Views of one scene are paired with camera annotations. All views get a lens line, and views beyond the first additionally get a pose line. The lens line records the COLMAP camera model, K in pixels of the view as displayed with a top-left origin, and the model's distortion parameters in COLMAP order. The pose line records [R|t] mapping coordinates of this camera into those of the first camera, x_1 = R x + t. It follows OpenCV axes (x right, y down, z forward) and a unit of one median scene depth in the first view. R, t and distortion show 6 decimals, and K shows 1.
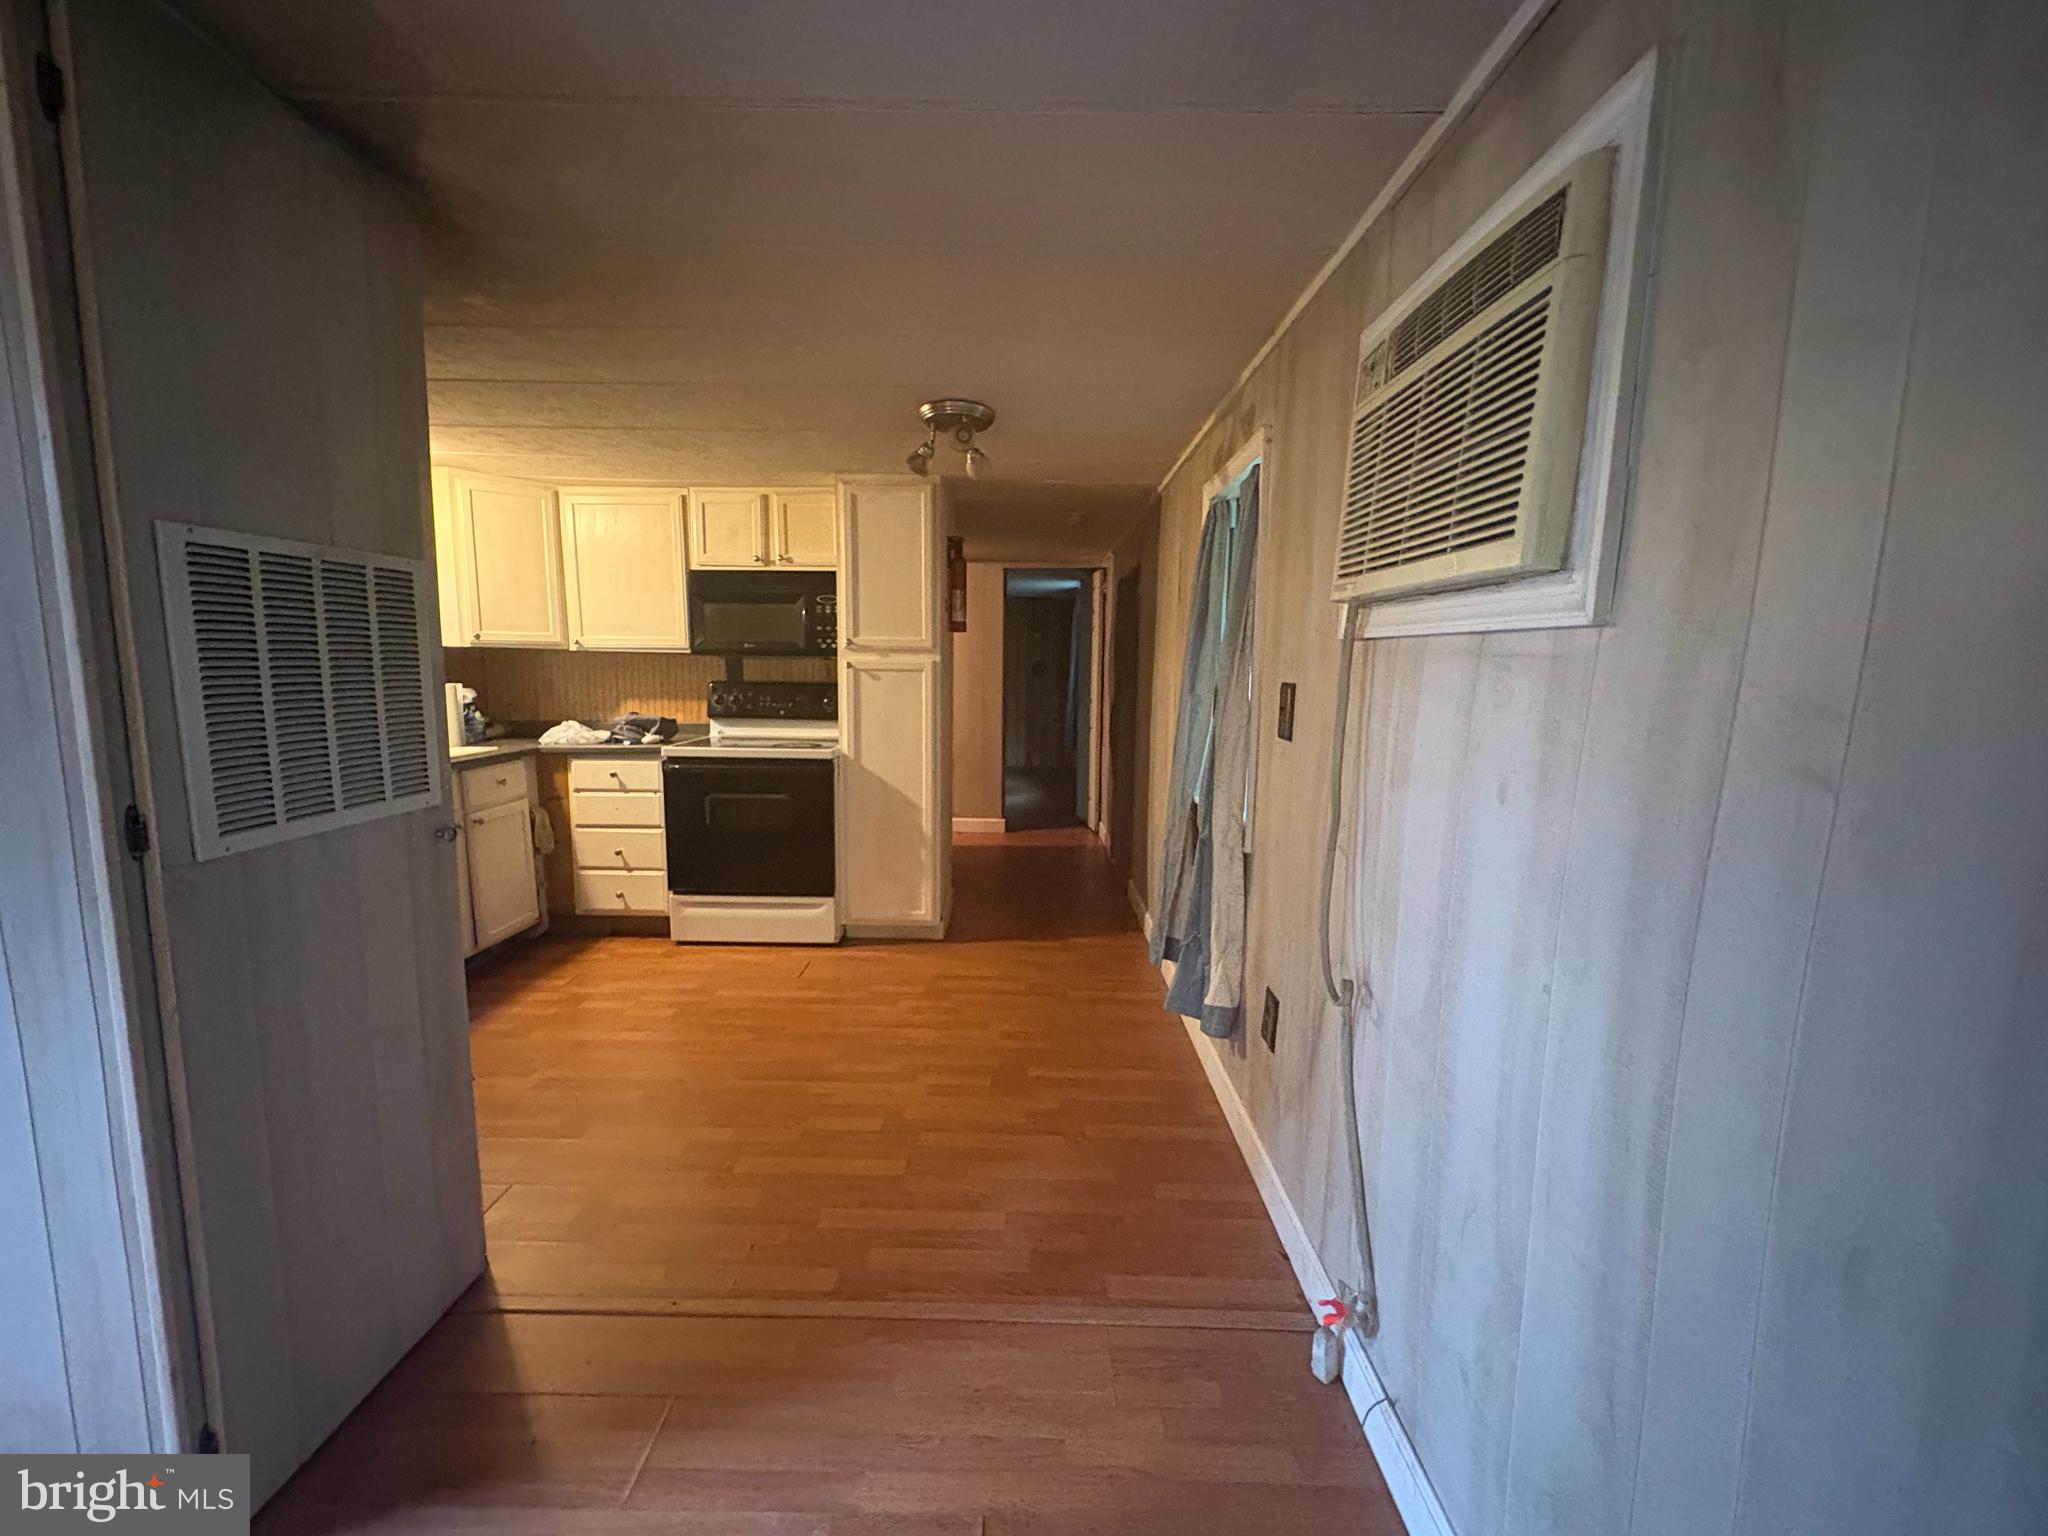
lens RADIAL K [[820.4, 0, 1014.3], [0, 820.4, 768.1], [0, 0, 1]] dist [0.002271, -0.000781]
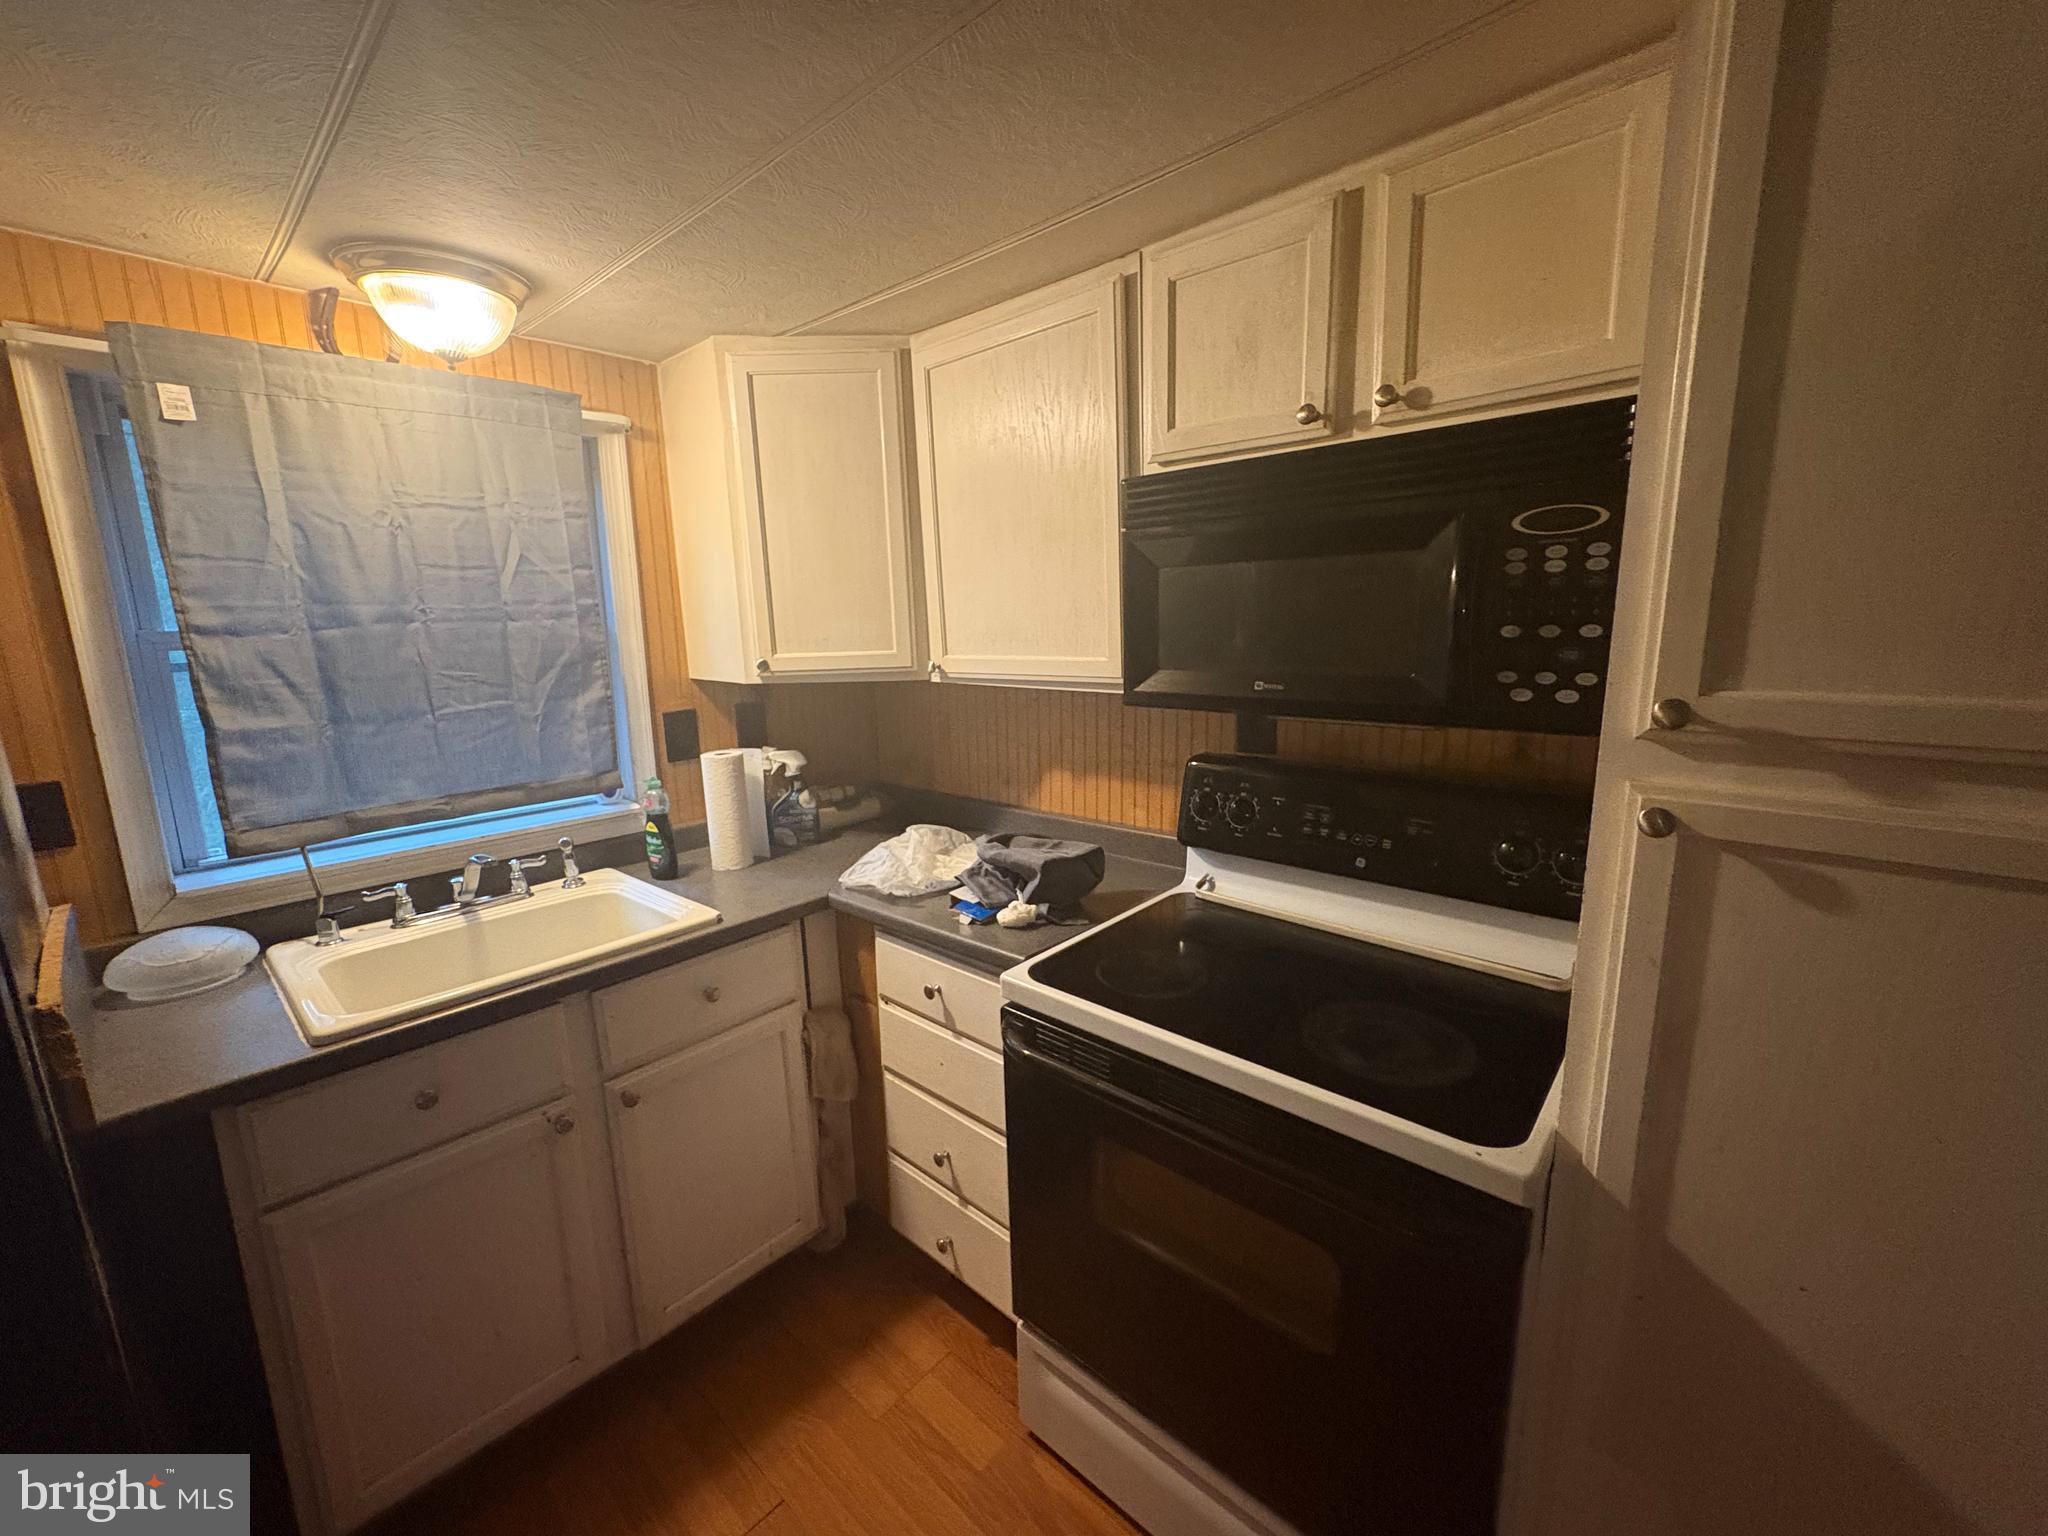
lens RADIAL K [[820.4, 0, 1020.0], [0, 820.4, 772.4], [0, 0, 1]] dist [0.002271, -0.000781]
pose [[0.747698, 0.093907, -0.657366, -0.180223], [-0.048457, 0.995027, 0.087027, -0.143411], [0.662269, -0.033216, 0.748530, 0.702925]]
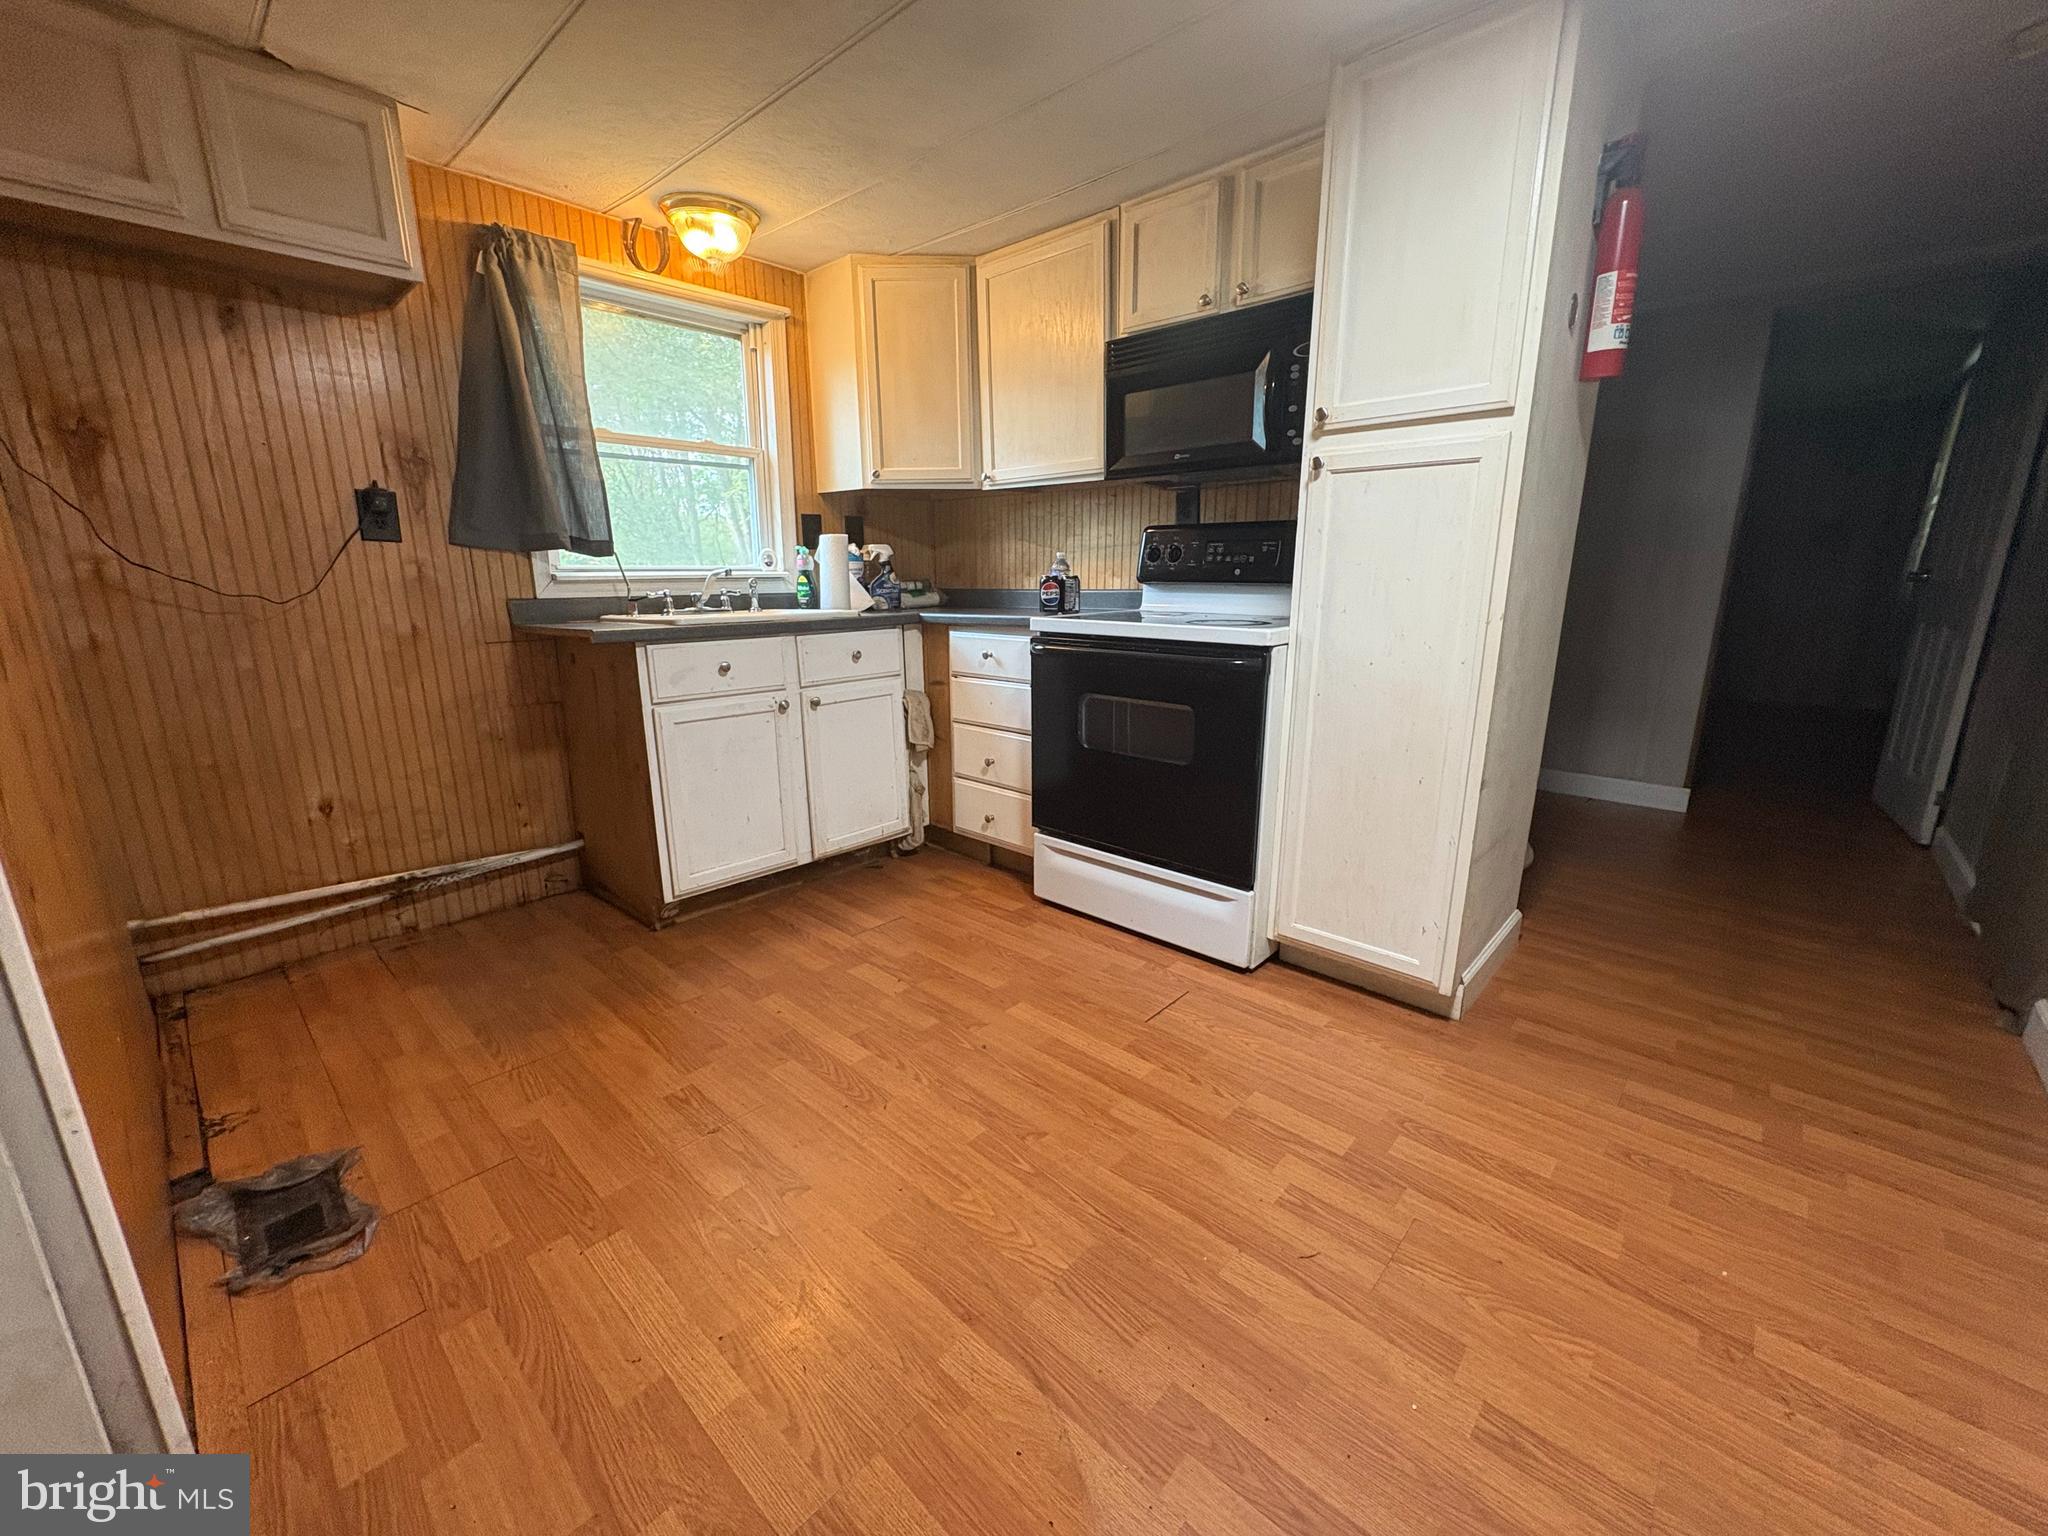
lens RADIAL K [[820.4, 0, 1021.1], [0, 820.4, 771.6], [0, 0, 1]] dist [0.002271, -0.000781]
pose [[0.747785, 0.142768, -0.648409, 0.019155], [-0.067869, 0.987928, 0.139254, 0.006470], [0.660463, -0.060125, 0.748448, 0.463171]]
